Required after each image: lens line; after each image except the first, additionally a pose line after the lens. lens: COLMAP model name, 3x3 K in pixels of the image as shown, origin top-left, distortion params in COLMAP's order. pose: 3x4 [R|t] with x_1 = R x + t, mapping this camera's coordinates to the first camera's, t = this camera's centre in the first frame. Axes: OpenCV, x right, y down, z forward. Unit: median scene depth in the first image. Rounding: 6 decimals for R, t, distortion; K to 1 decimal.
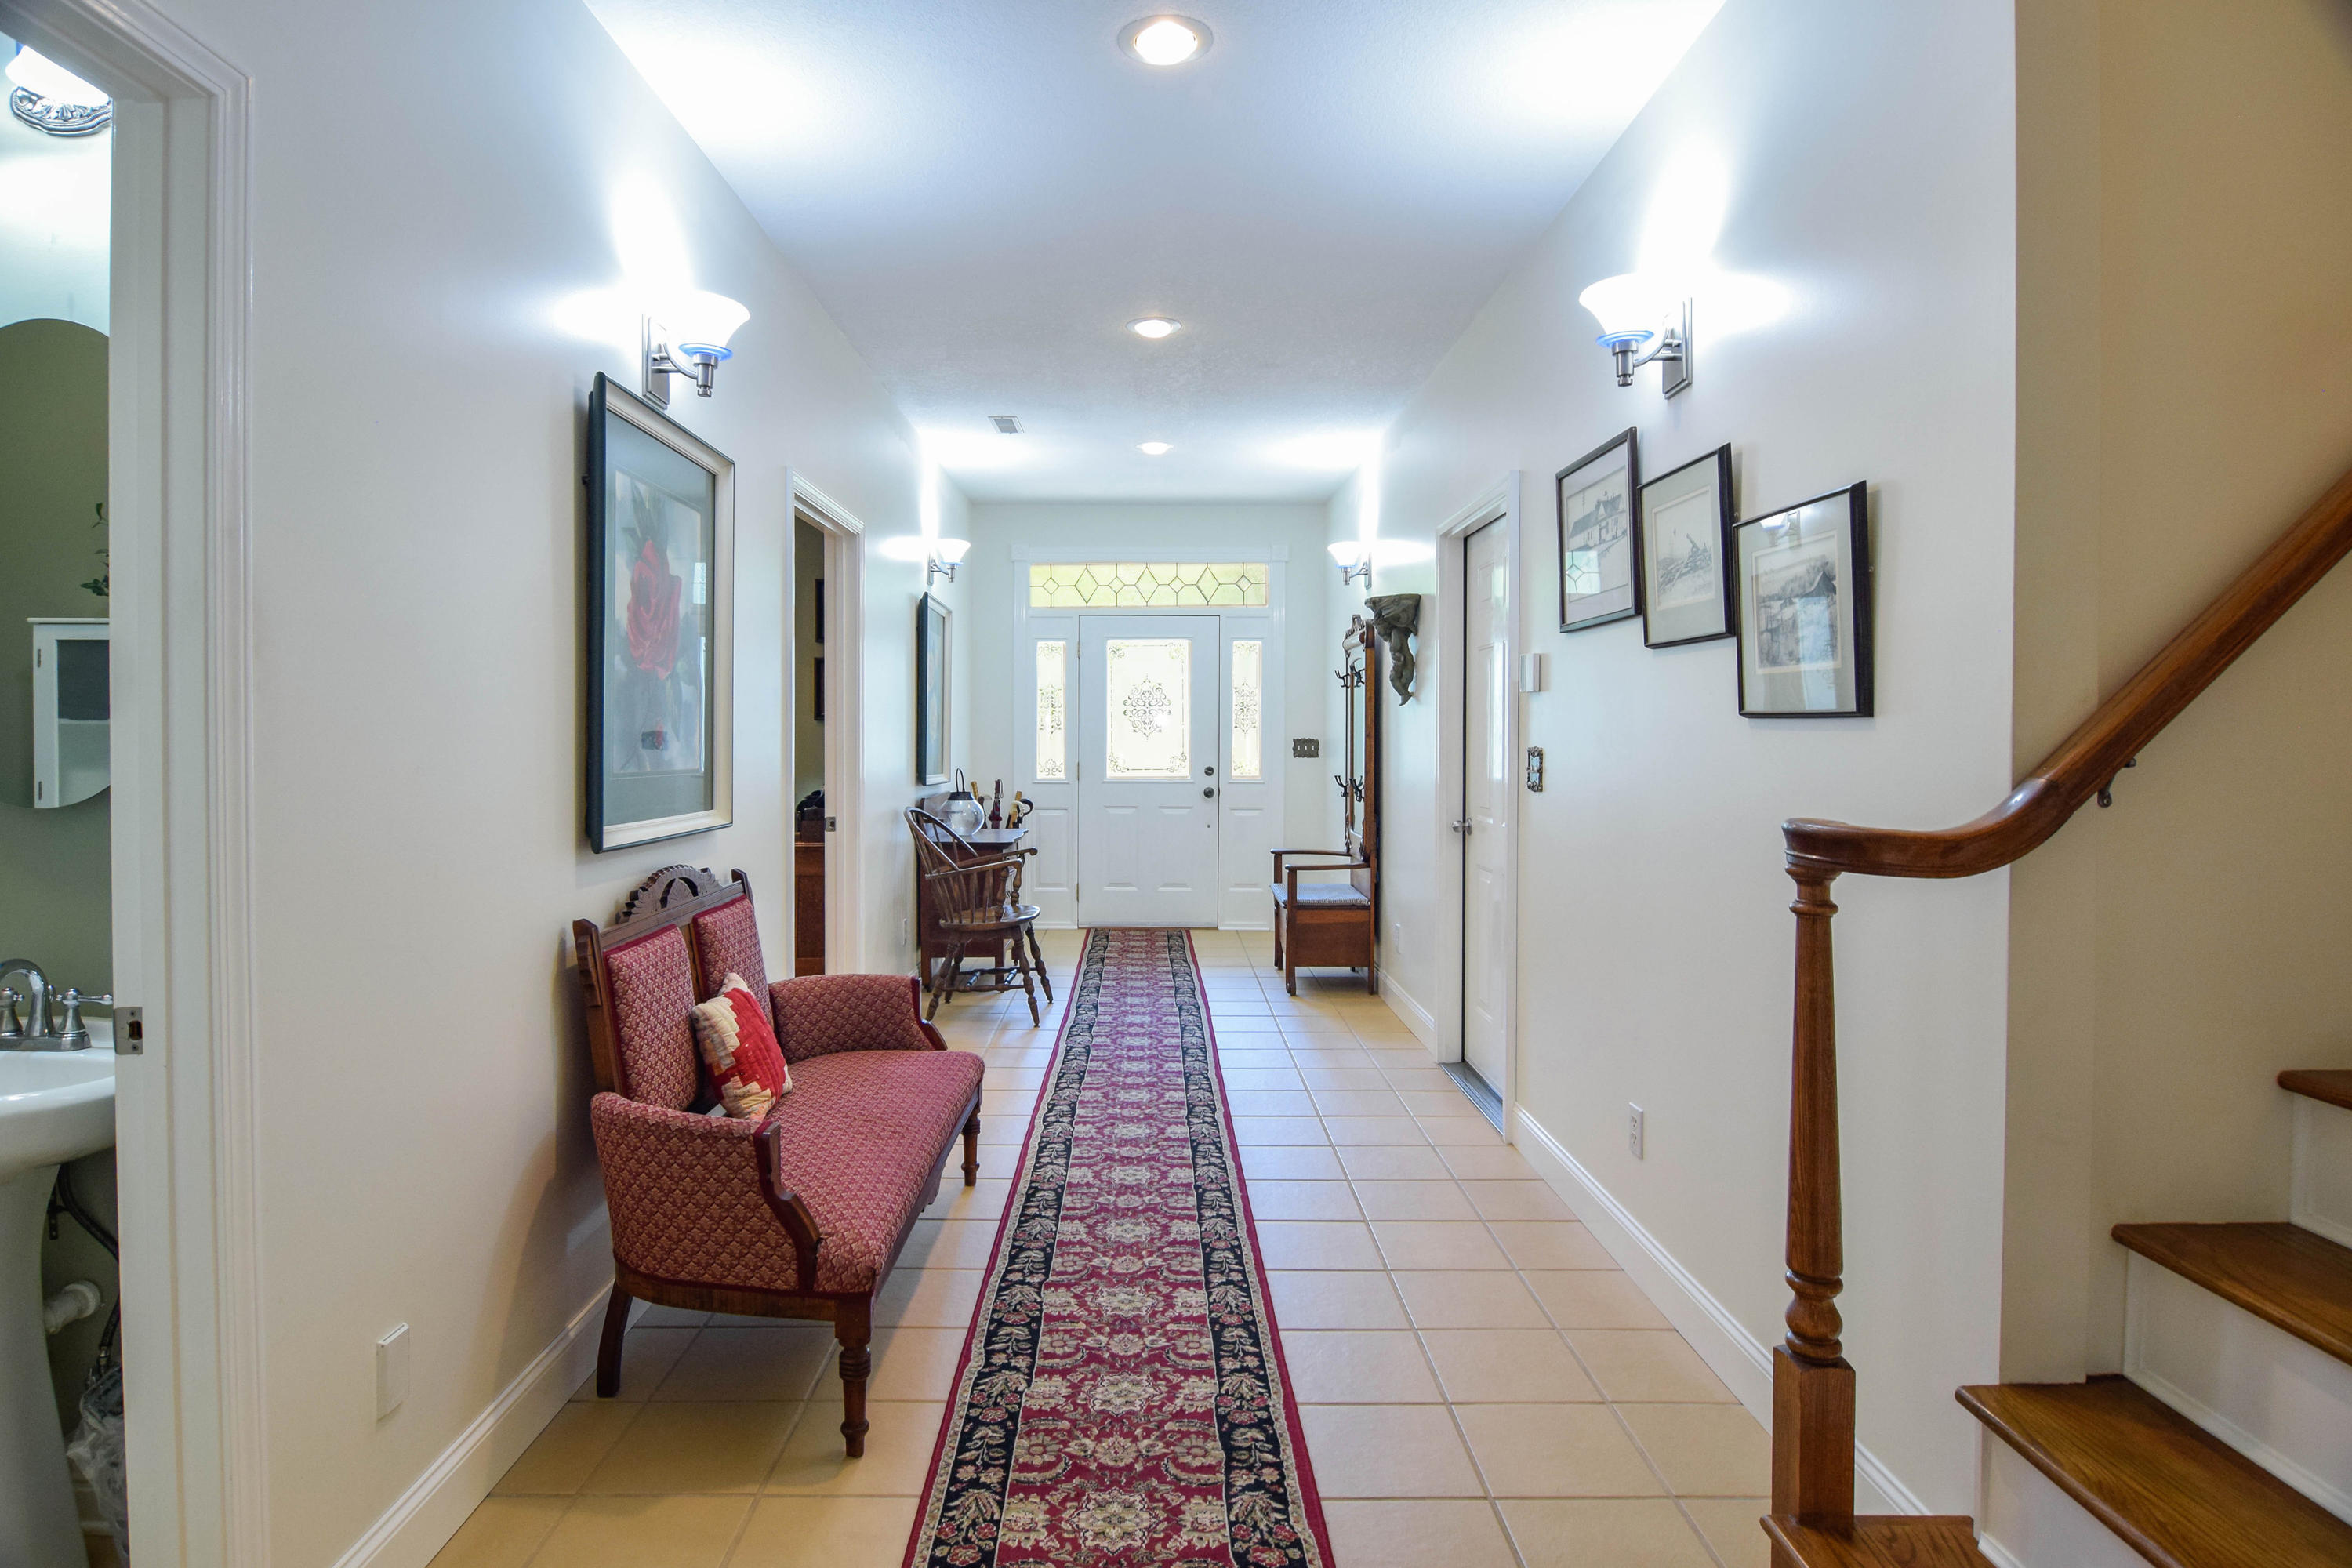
lens RADIAL K [[1321.6, 0, 1167.2], [0, 1321.6, 703.8], [0, 0, 1]] dist [-0.013033, -0.000435]
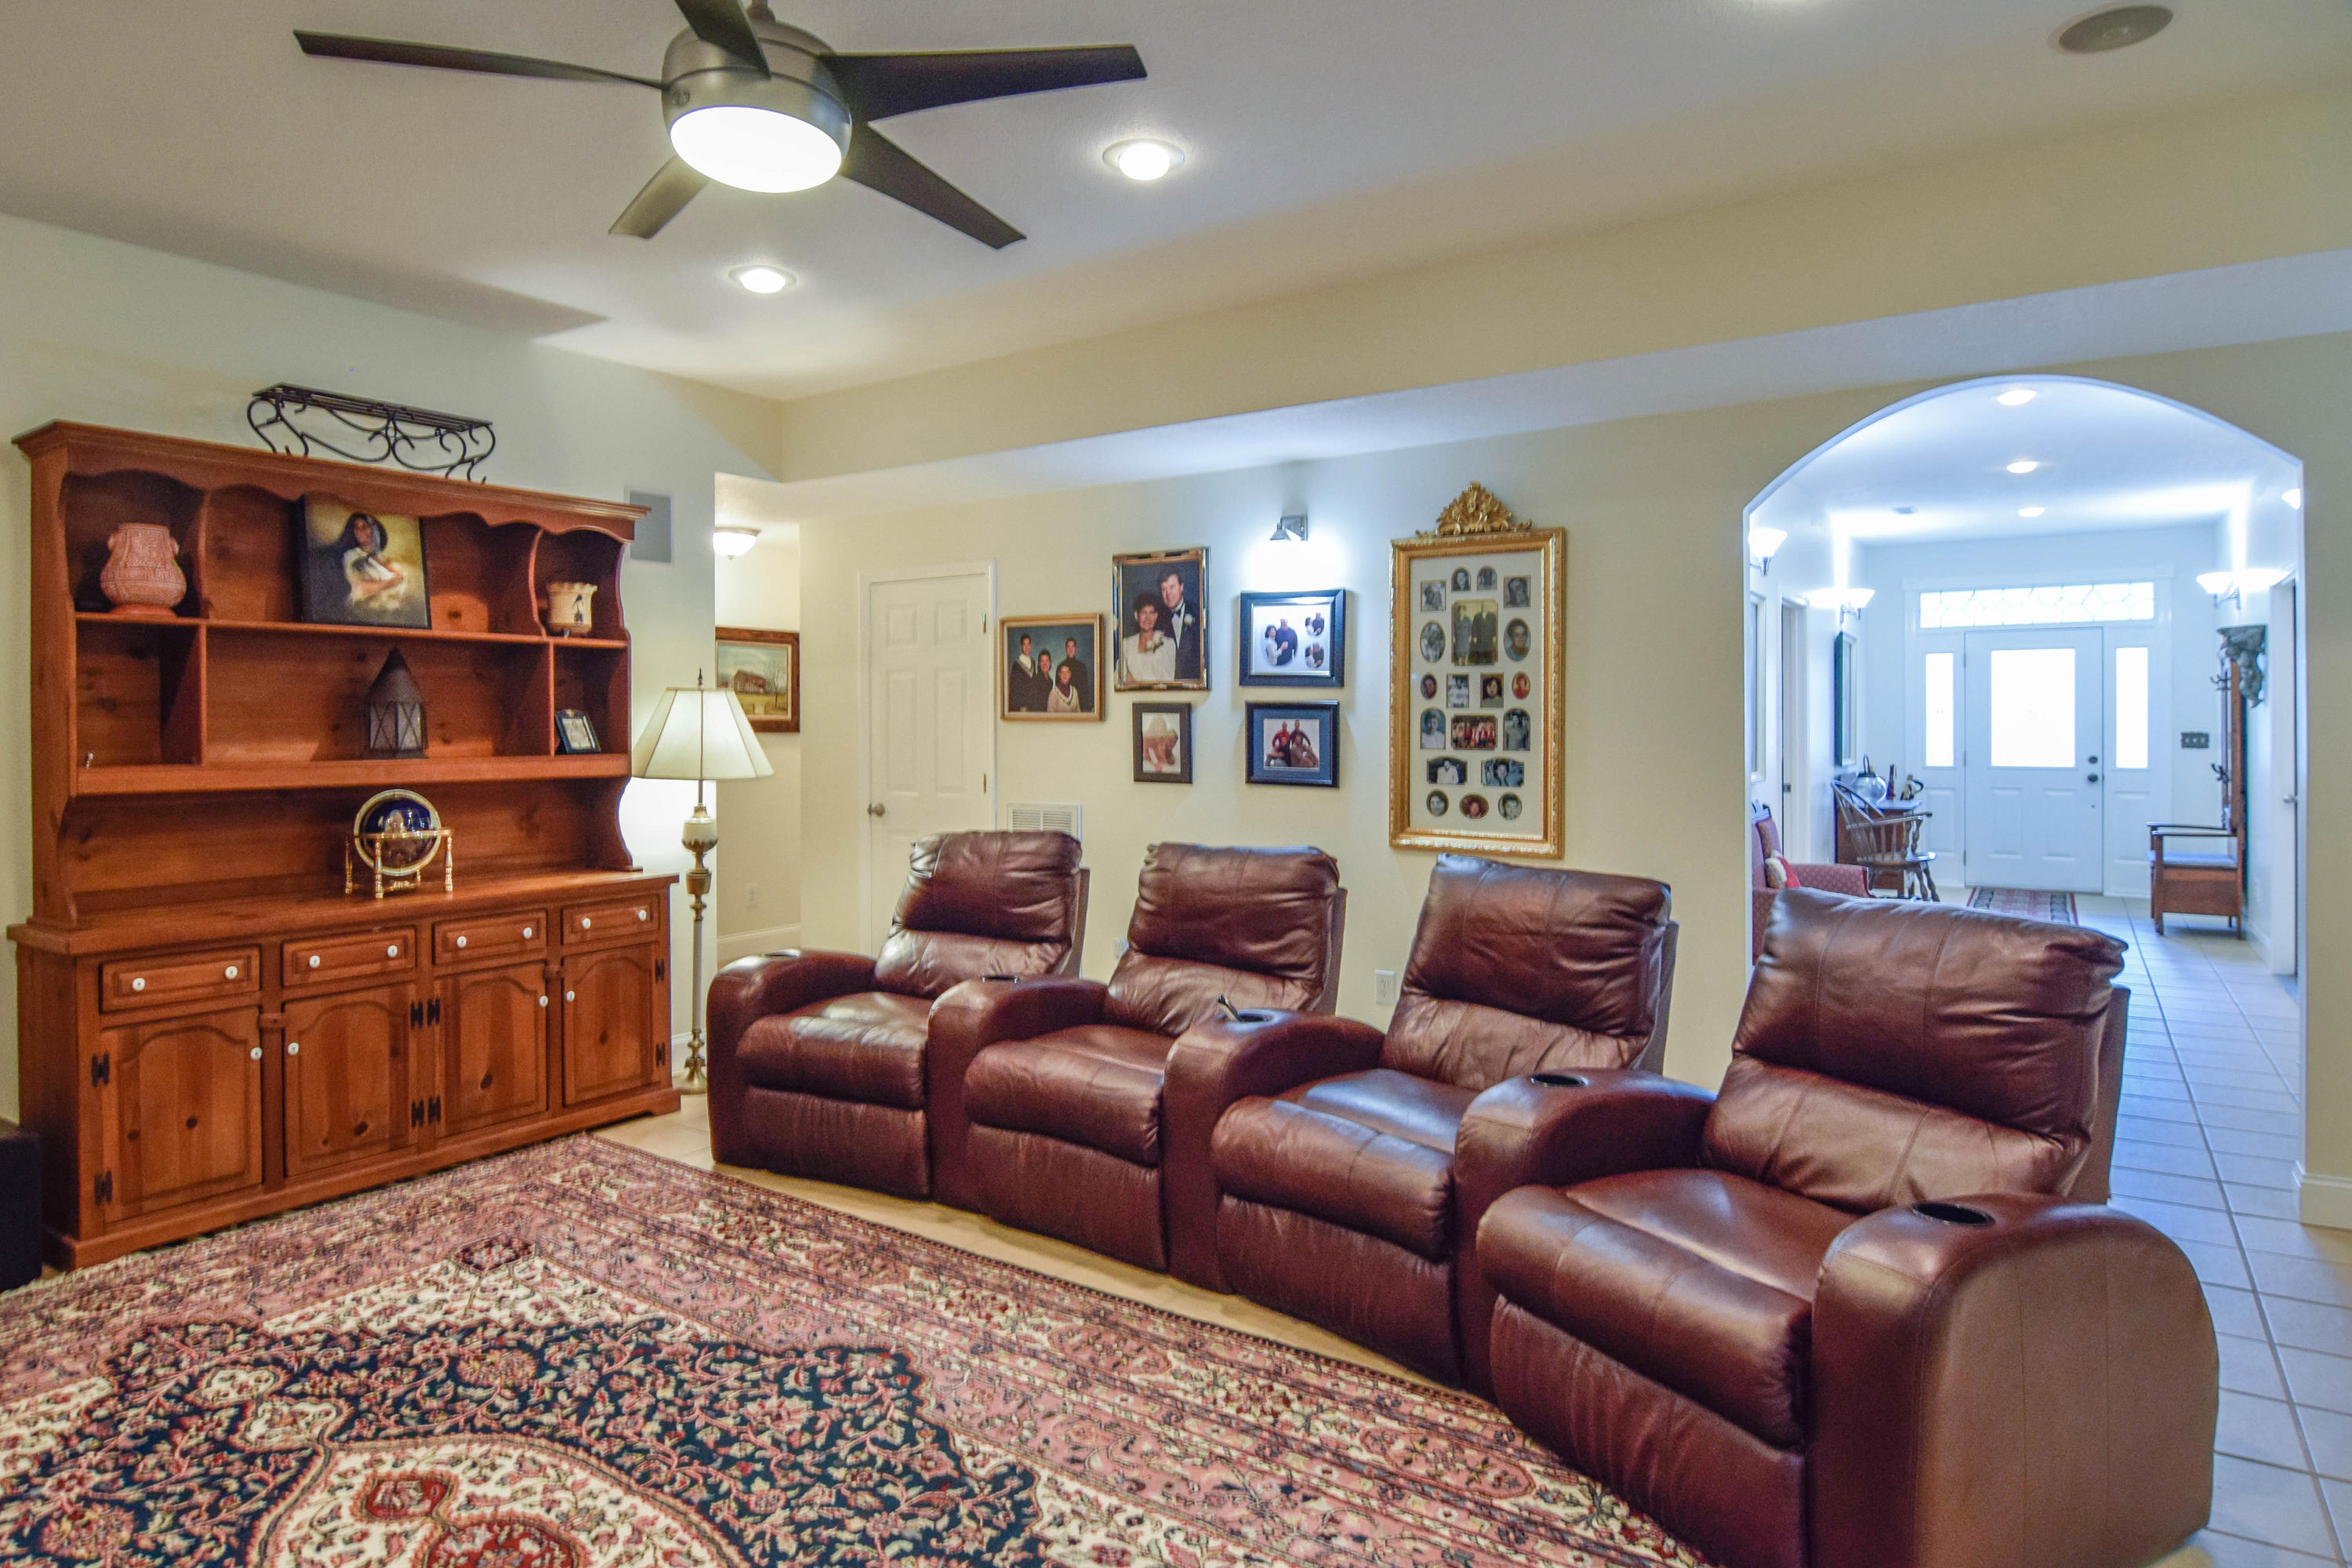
lens RADIAL K [[1307.3, 0, 1171.2], [0, 1307.3, 723.4], [0, 0, 1]] dist [-0.005960, -0.009635]
pose [[0.818112, -0.003608, -0.575048, 0.033724], [0.017370, 0.999679, 0.018440, -0.022349], [0.574797, -0.025074, 0.817912, -0.546017]]
